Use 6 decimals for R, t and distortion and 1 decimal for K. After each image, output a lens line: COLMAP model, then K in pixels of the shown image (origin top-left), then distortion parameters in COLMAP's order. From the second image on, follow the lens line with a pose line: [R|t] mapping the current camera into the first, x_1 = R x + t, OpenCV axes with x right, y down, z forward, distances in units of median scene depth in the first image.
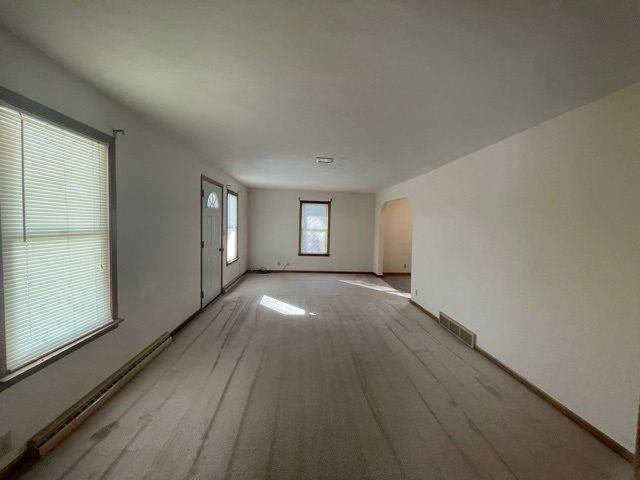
lens RADIAL K [[260.4, 0, 322.1], [0, 260.4, 236.6], [0, 0, 1]] dist [0.000120, -0.000148]
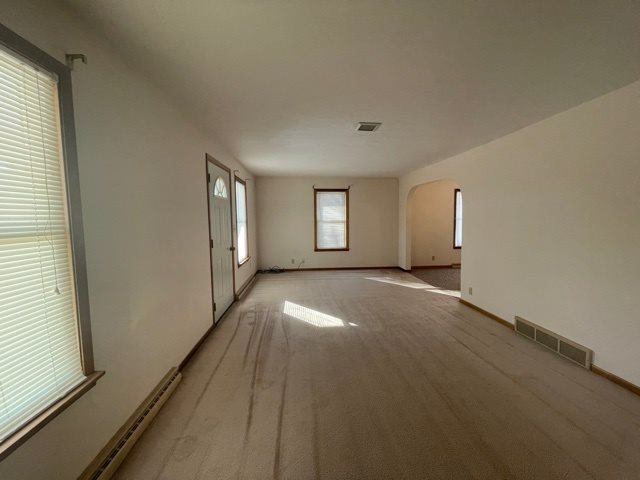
lens RADIAL K [[260.4, 0, 322.1], [0, 260.4, 236.6], [0, 0, 1]] dist [0.000120, -0.000148]
pose [[0.999186, -0.039158, 0.009721, -0.105271], [0.038897, 0.998914, 0.025637, 0.001684], [-0.010714, -0.025238, 0.999624, 0.167966]]
